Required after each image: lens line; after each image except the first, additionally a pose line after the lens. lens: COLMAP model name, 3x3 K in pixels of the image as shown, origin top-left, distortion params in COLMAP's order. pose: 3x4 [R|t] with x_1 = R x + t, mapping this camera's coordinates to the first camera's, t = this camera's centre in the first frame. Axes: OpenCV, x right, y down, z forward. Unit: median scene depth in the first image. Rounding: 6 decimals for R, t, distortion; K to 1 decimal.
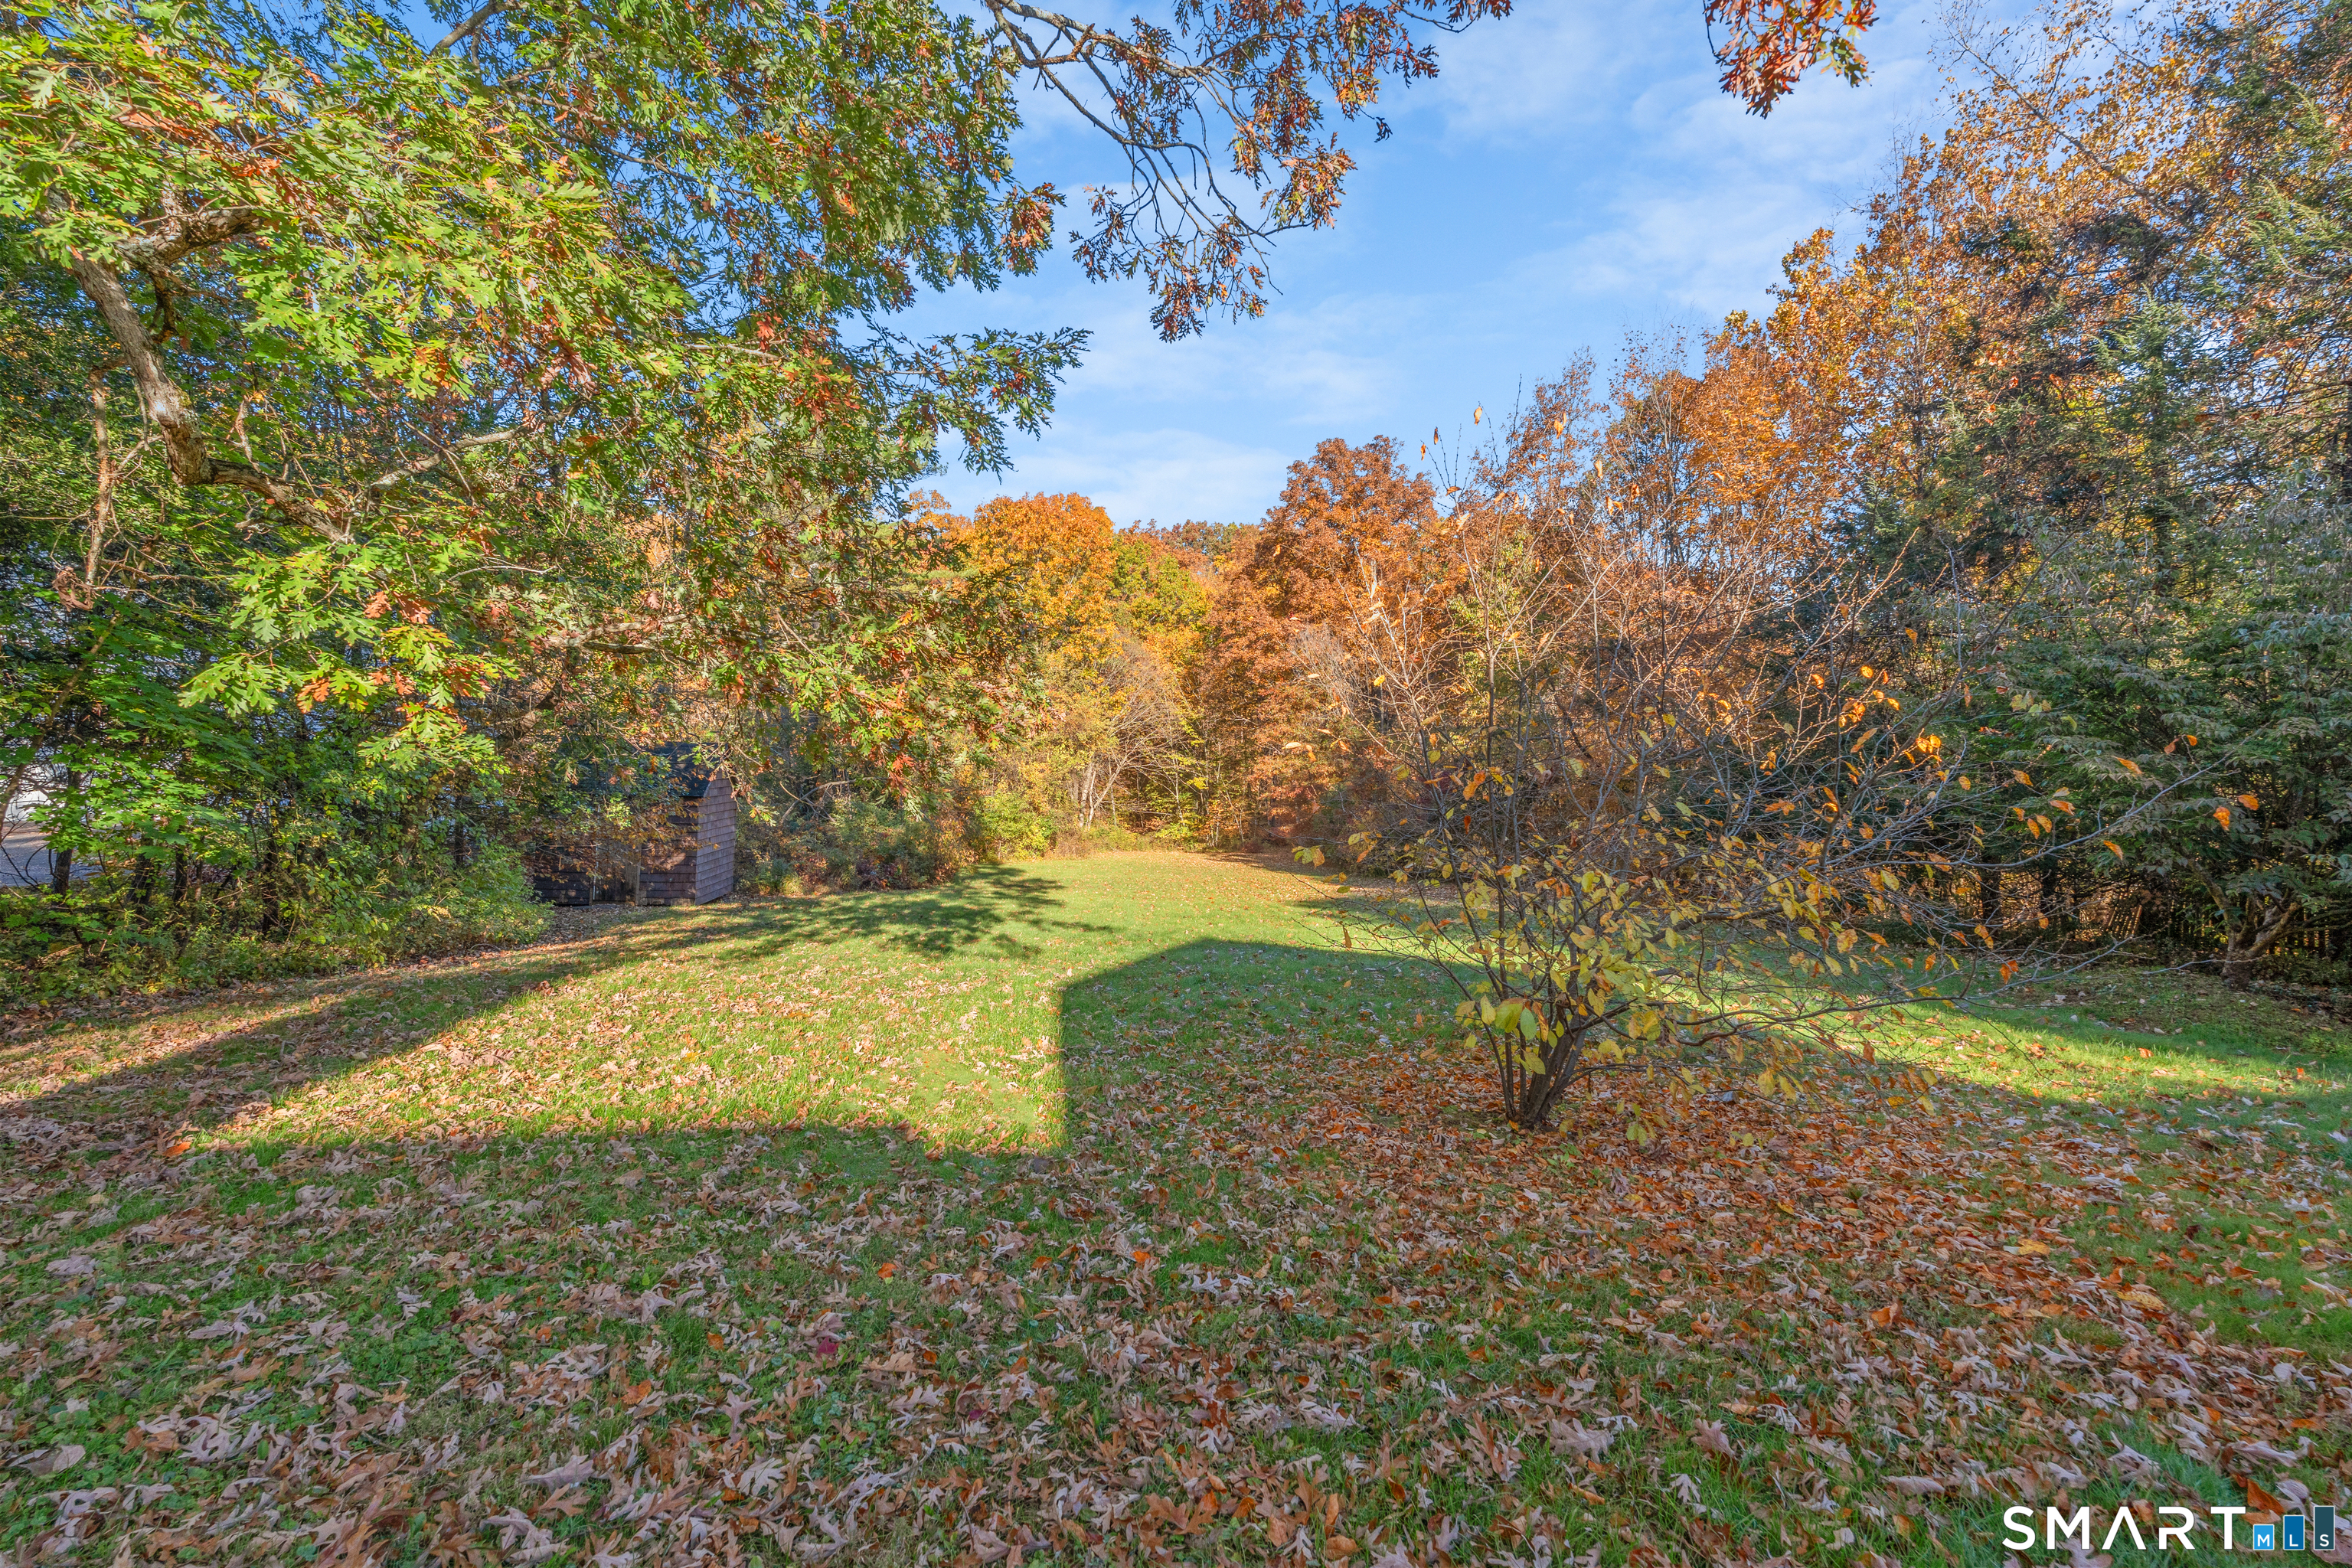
lens RADIAL K [[1075.7, 0, 1172.5], [0, 1075.7, 786.0], [0, 0, 1]] dist [-0.007175, 0.000698]
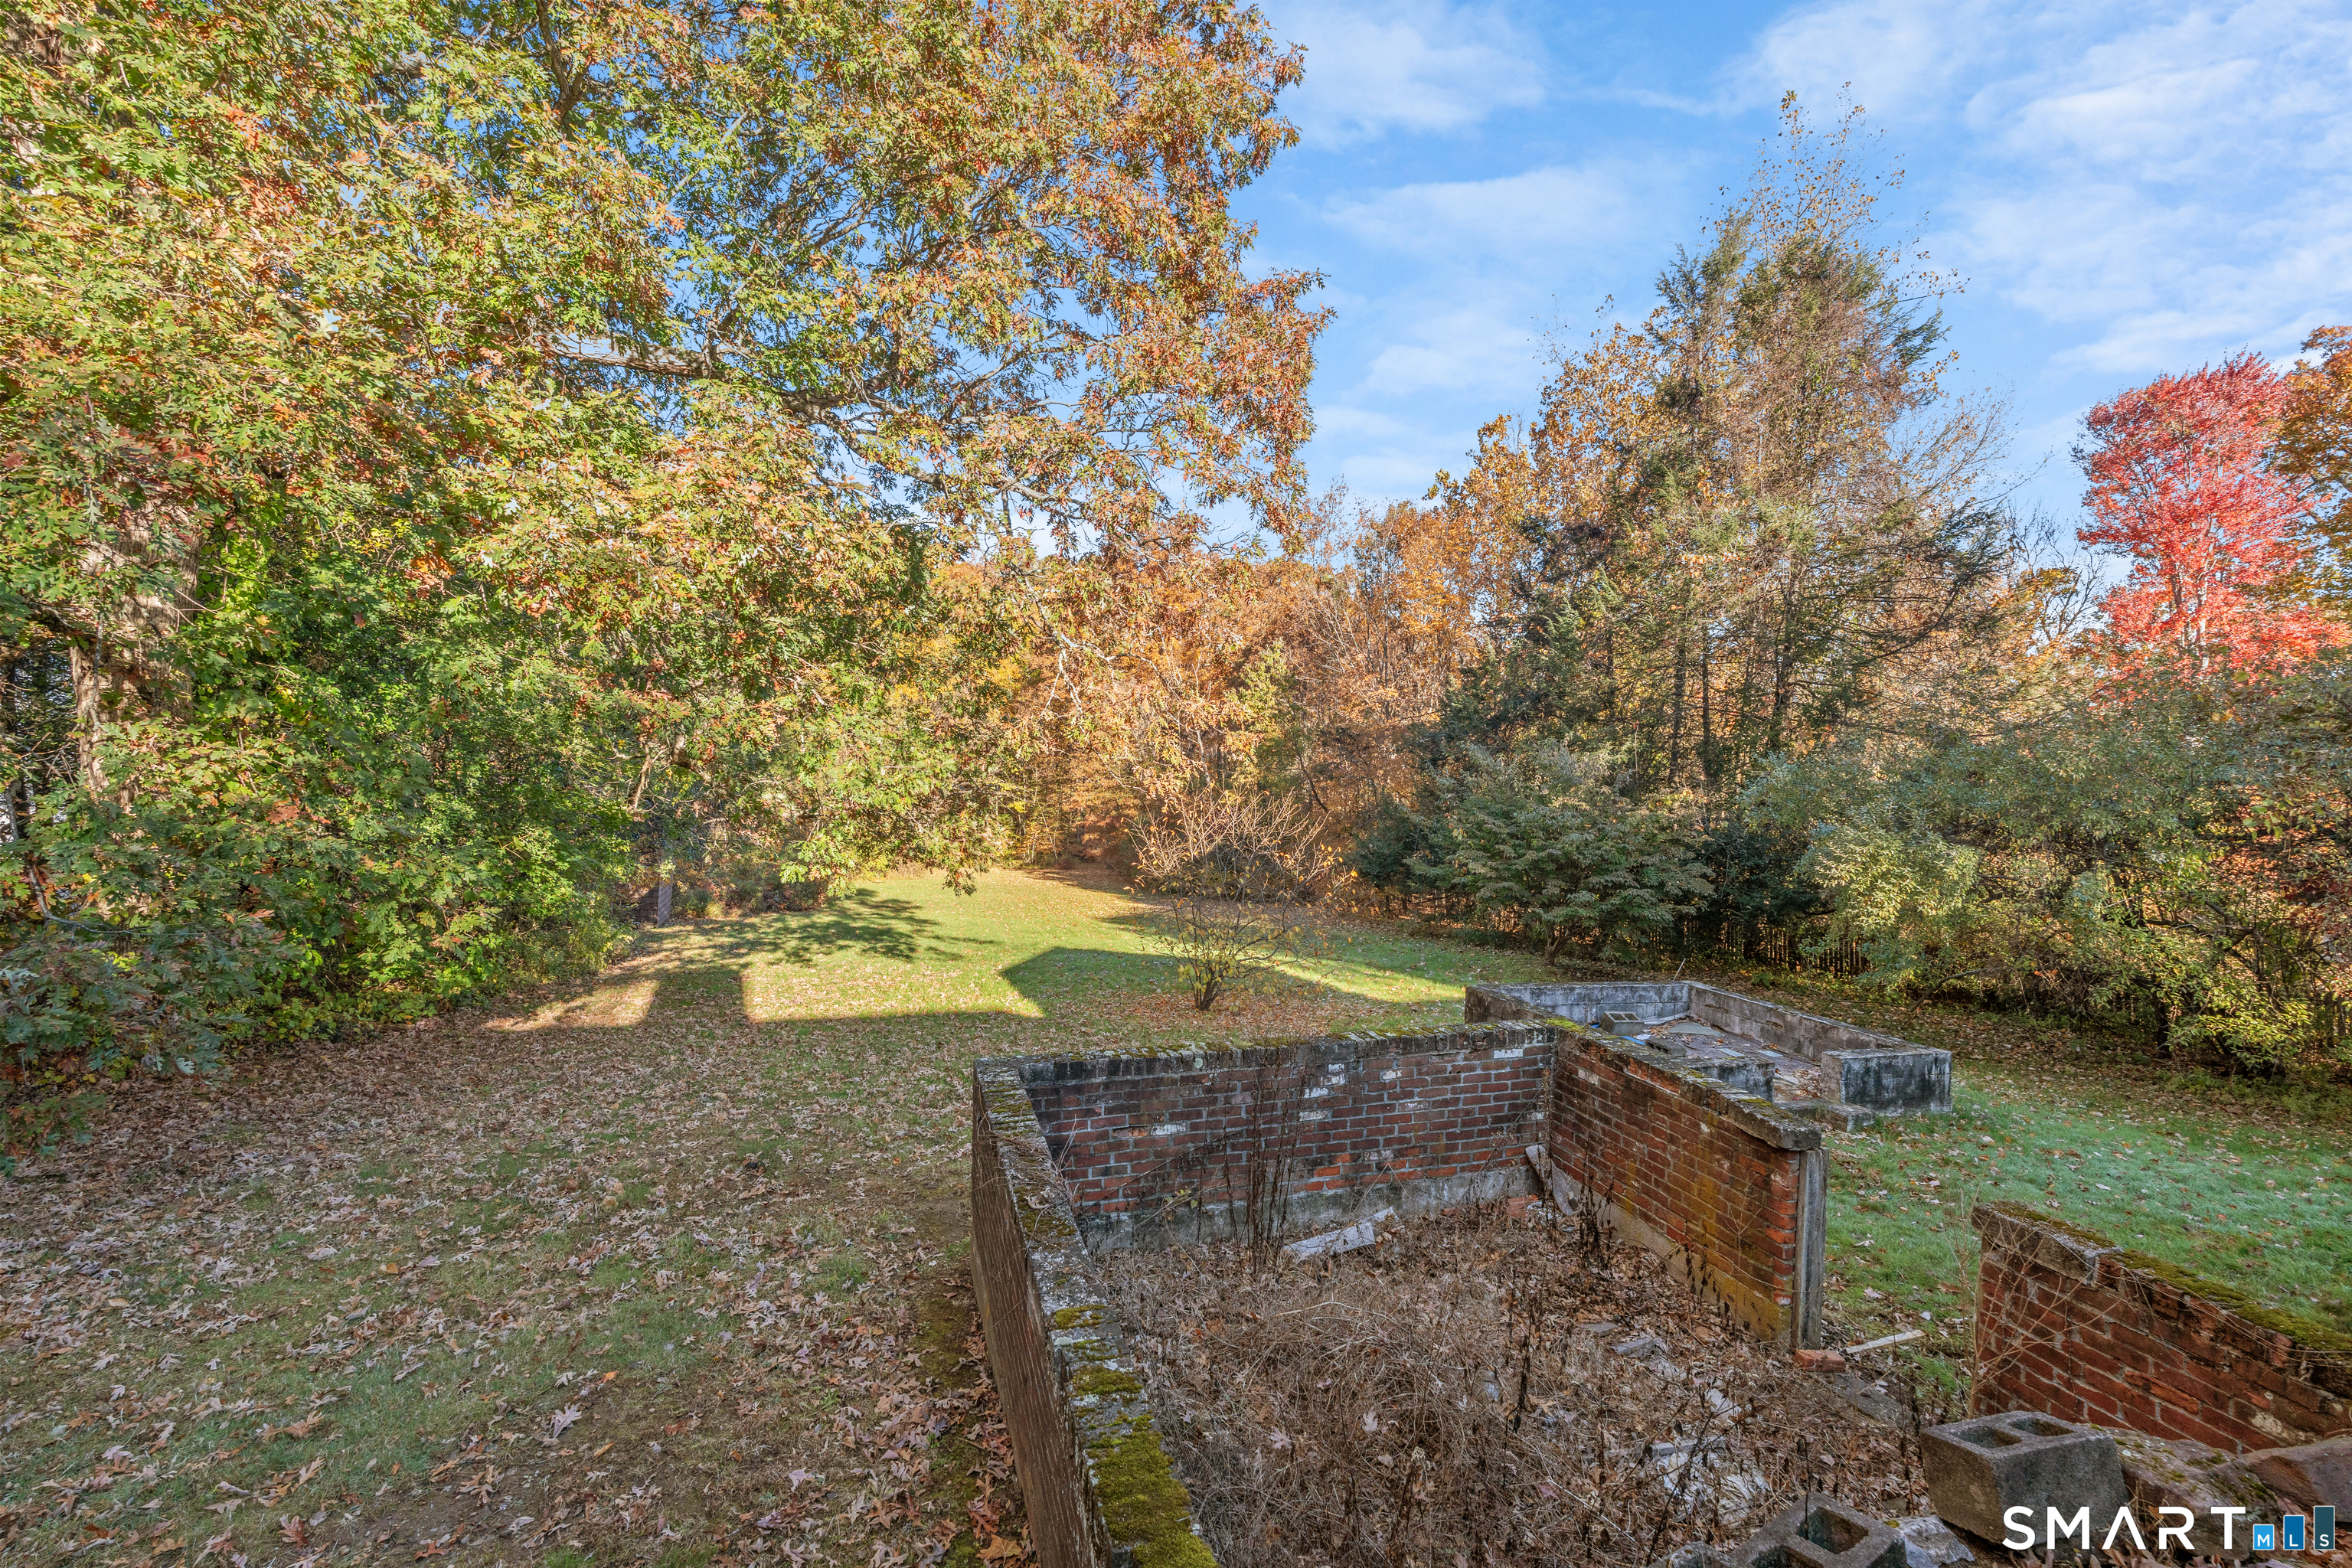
lens RADIAL K [[1075.7, 0, 1174.1], [0, 1075.7, 784.8], [0, 0, 1]] dist [-0.007175, 0.000698]
pose [[0.983415, 0.015863, 0.180675, -0.022873], [-0.014406, 0.999852, -0.009374, -0.022376], [-0.180797, 0.006616, 0.983498, -0.154731]]
